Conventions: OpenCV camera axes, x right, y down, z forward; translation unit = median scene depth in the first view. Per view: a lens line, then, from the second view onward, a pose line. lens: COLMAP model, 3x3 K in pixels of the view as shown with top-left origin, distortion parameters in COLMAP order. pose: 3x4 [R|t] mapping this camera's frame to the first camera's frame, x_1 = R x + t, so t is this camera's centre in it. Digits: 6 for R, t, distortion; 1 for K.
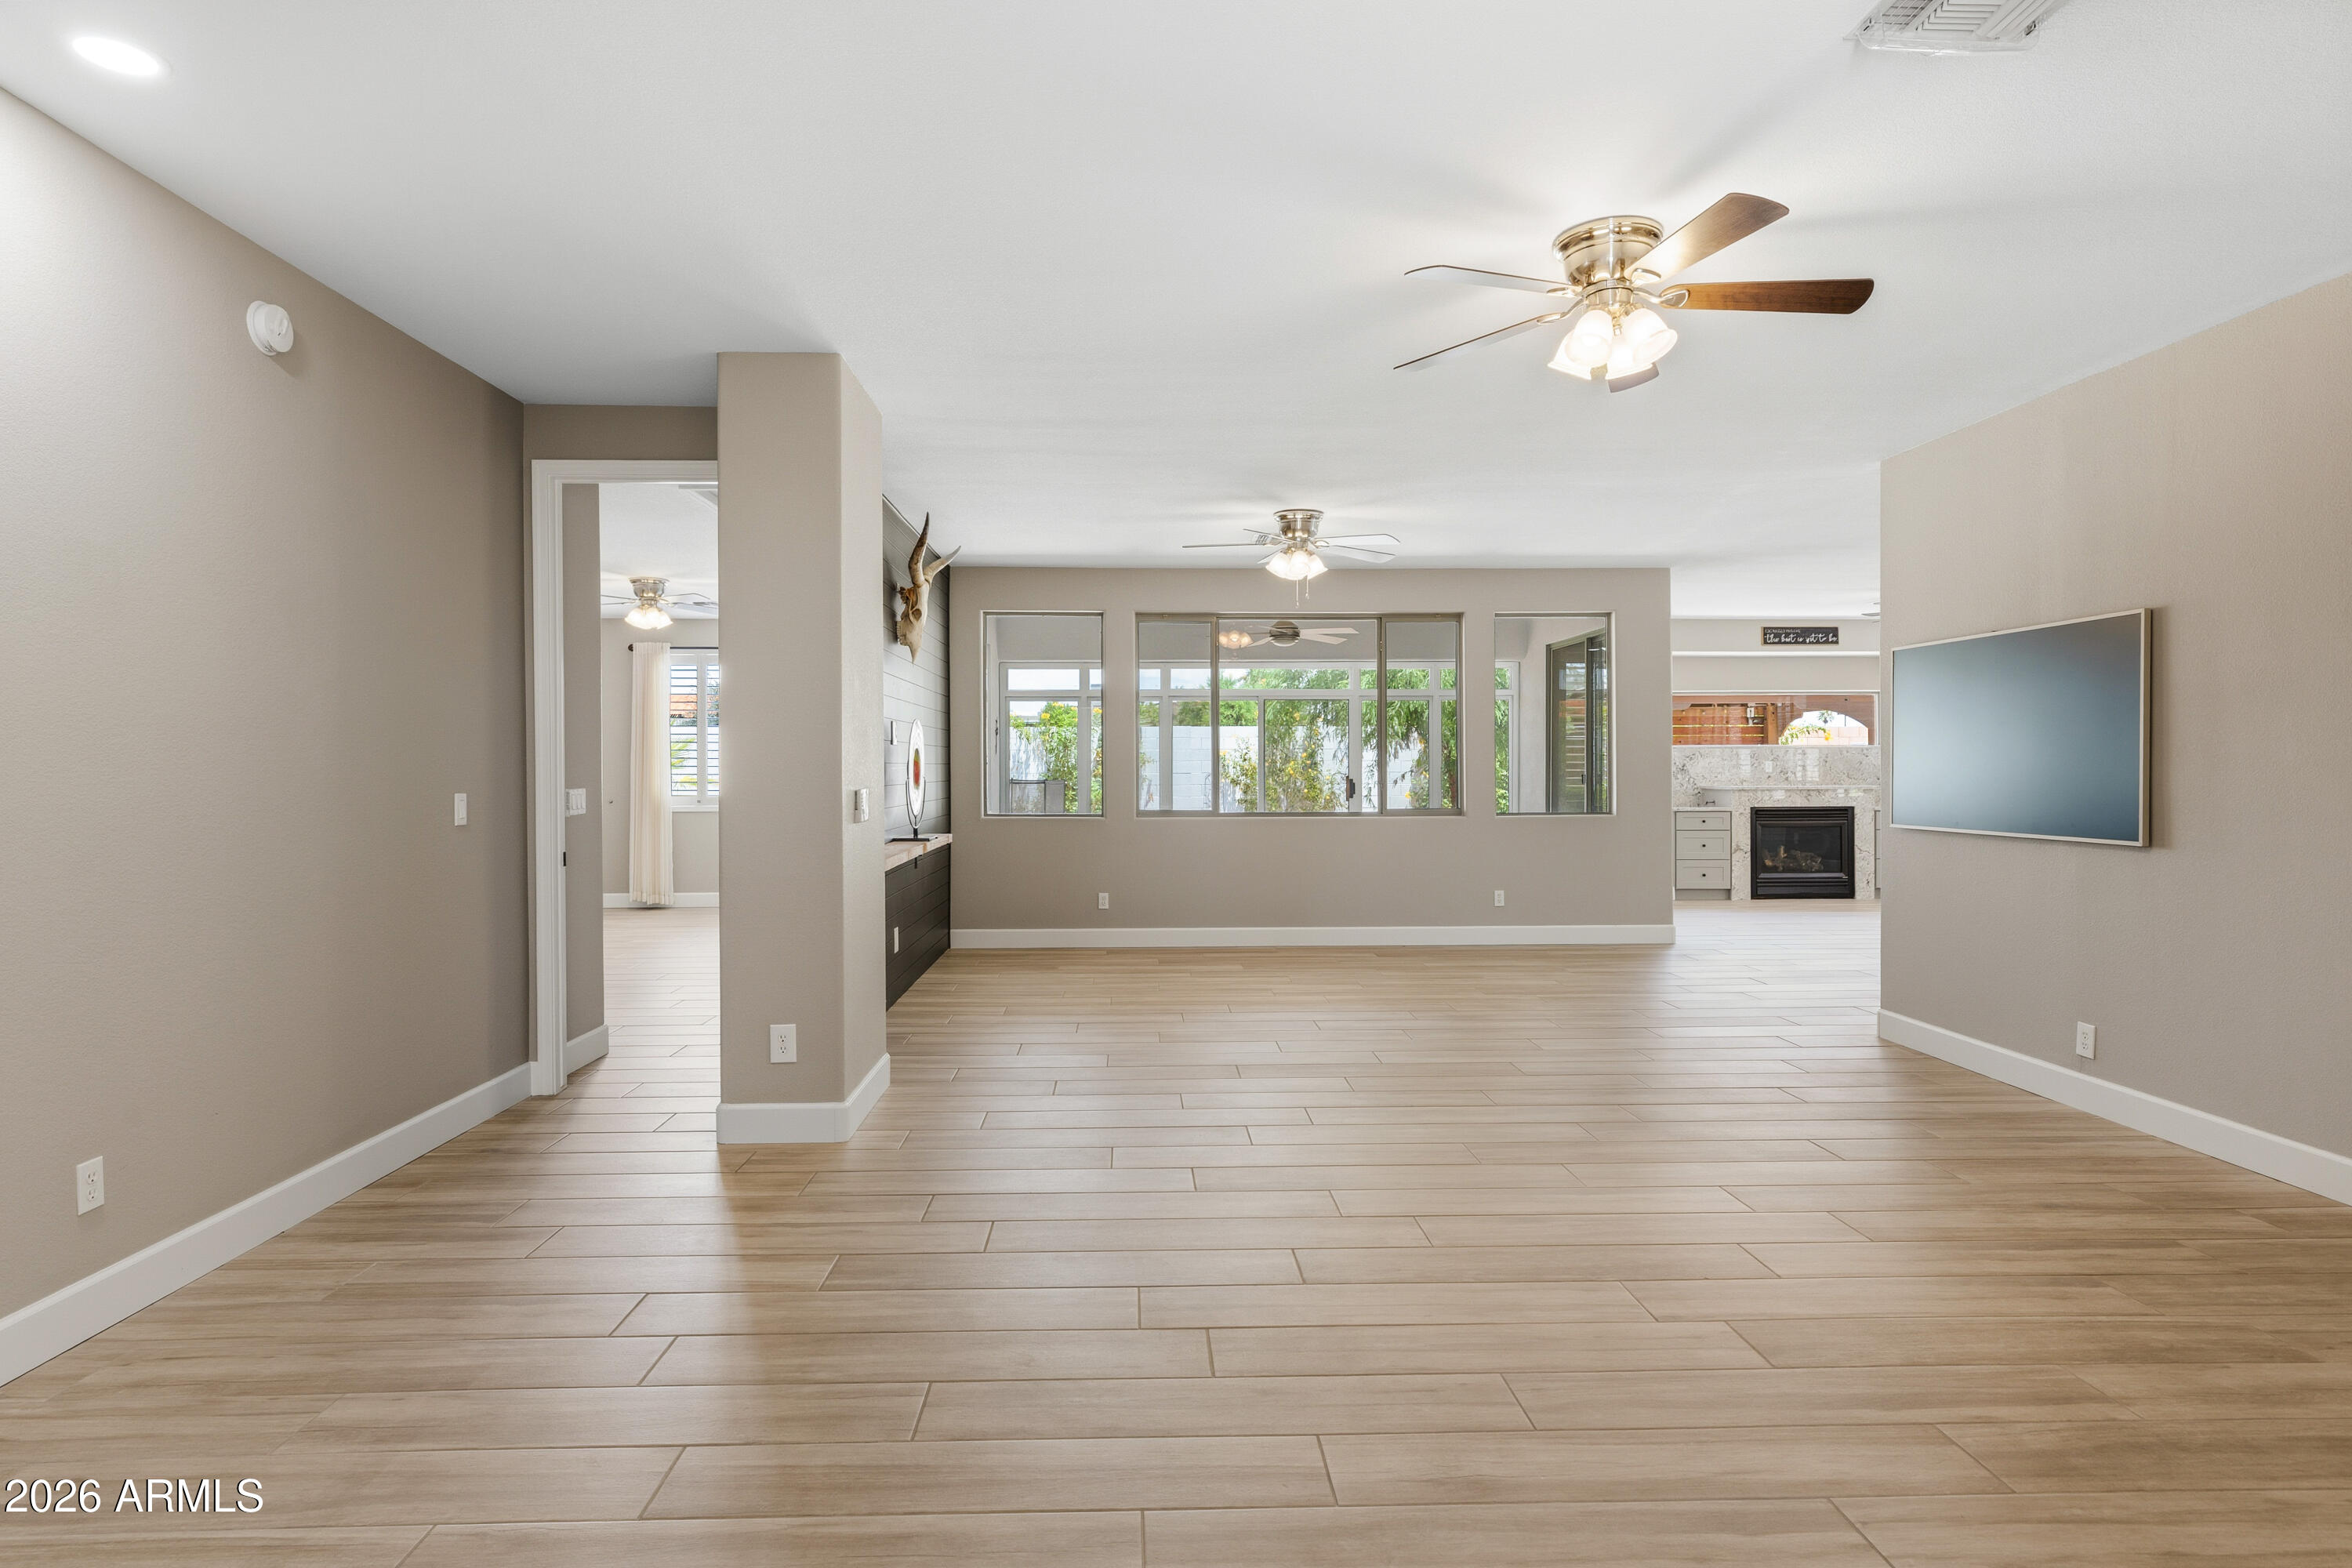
lens RADIAL K [[1260.1, 0, 1169.1], [0, 1260.1, 768.9], [0, 0, 1]] dist [0.003145, 0.000237]
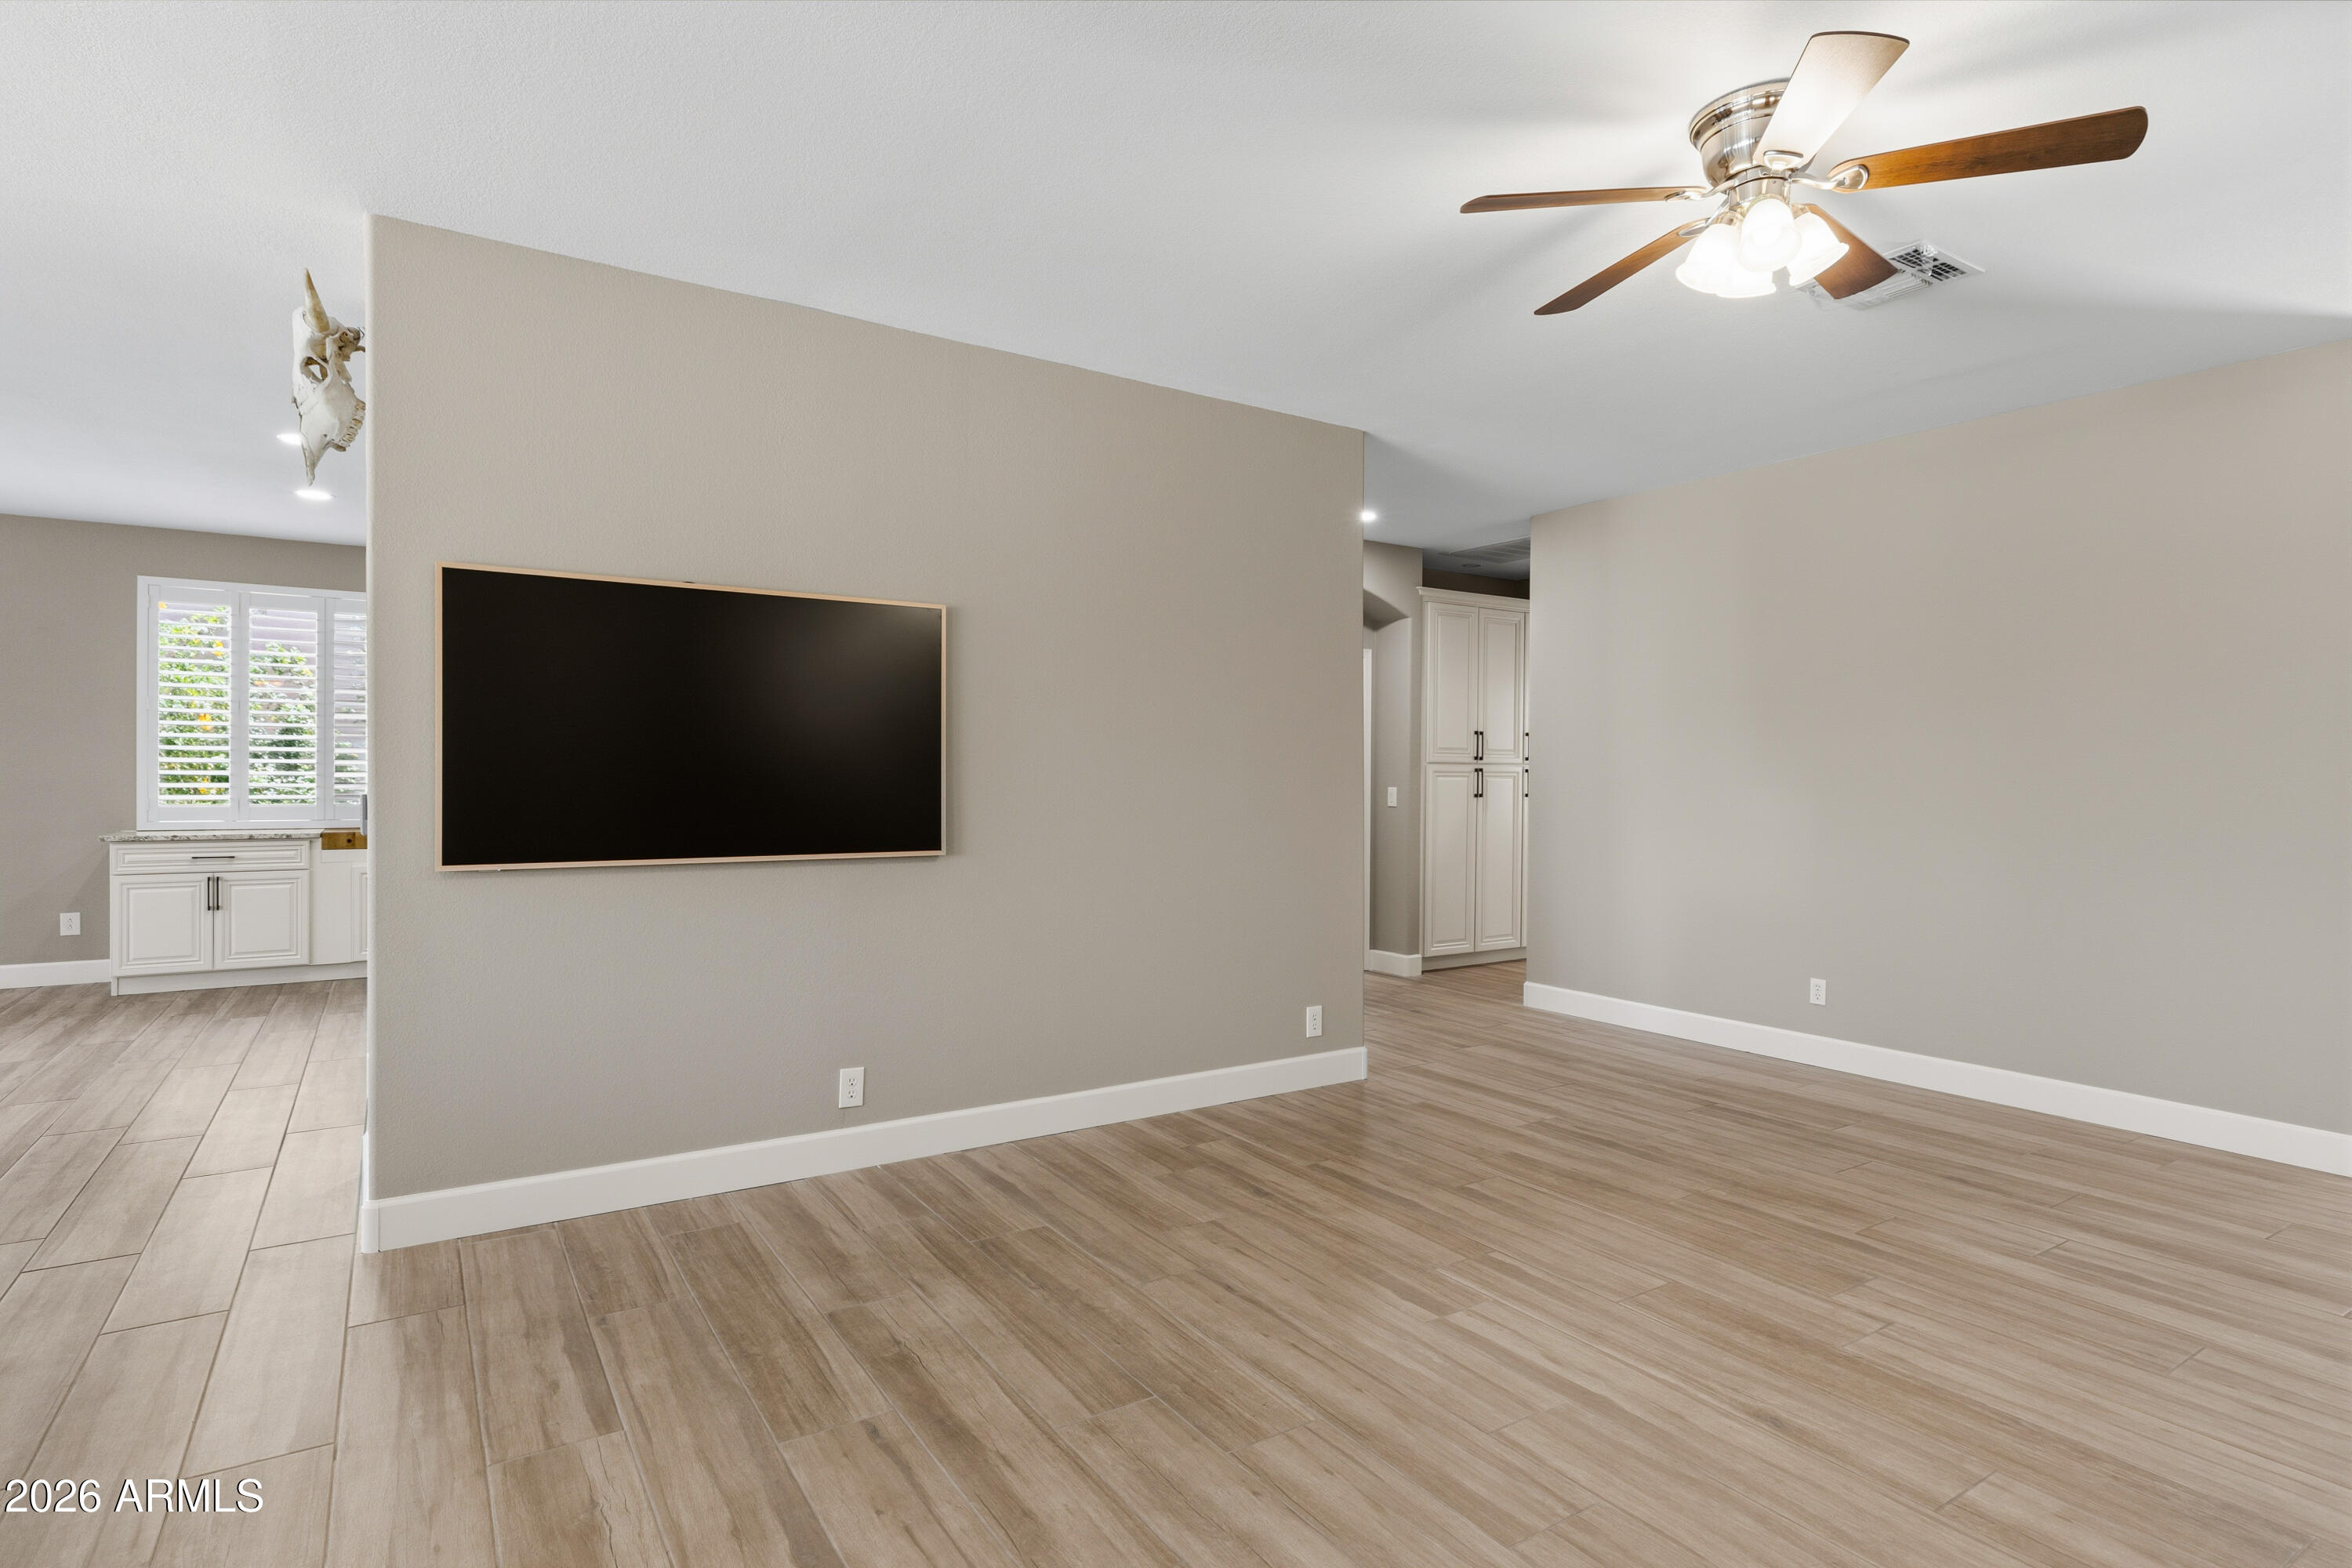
lens RADIAL K [[1200.8, 0, 1153.2], [0, 1200.8, 785.3], [0, 0, 1]] dist [0.000897, 0.000037]
pose [[-0.508765, -0.008173, 0.860866, -0.044608], [-0.004520, 0.999967, 0.006822, 0.000597], [-0.860893, -0.000421, -0.508785, 0.644731]]
